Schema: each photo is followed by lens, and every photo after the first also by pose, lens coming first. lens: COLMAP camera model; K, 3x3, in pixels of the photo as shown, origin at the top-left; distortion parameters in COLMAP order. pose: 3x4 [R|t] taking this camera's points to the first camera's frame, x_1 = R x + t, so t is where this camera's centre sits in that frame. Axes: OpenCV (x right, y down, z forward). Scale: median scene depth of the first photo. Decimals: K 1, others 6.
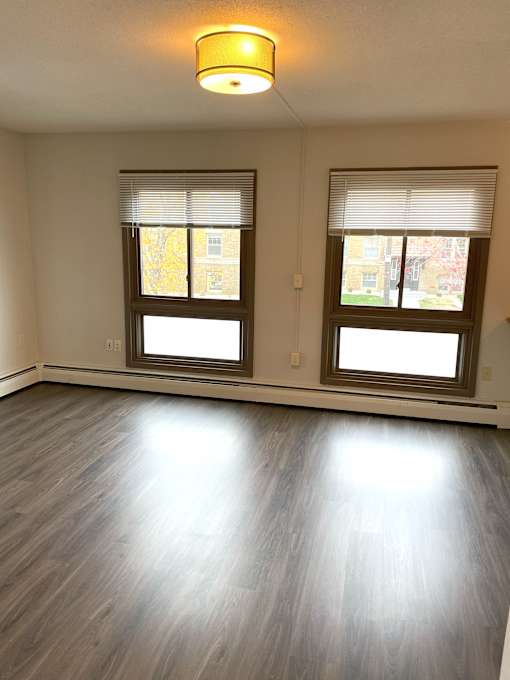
lens RADIAL K [[519.4, 0, 255.0], [0, 519.4, 340.0], [0, 0, 1]] dist [0.104131, -0.166765]
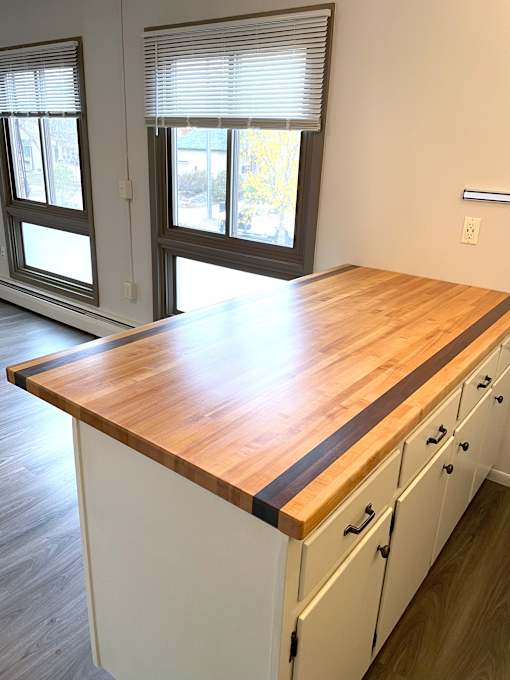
lens RADIAL K [[519.4, 0, 255.0], [0, 519.4, 340.0], [0, 0, 1]] dist [0.104131, -0.166765]
pose [[0.913741, 0.155143, -0.375510, 0.561353], [-0.094032, 0.979884, 0.176029, -0.048419], [0.395266, -0.125534, 0.909948, 0.330288]]
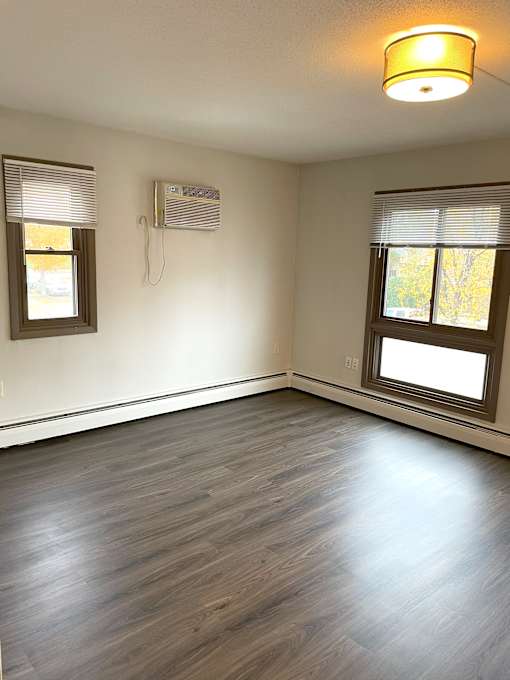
lens RADIAL K [[519.4, 0, 255.0], [0, 519.4, 340.0], [0, 0, 1]] dist [0.104131, -0.166765]
pose [[0.818670, 0.108169, -0.563986, 0.151826], [-0.131588, 0.991304, -0.000885, -0.009665], [0.558986, 0.074938, 0.825784, 0.061796]]
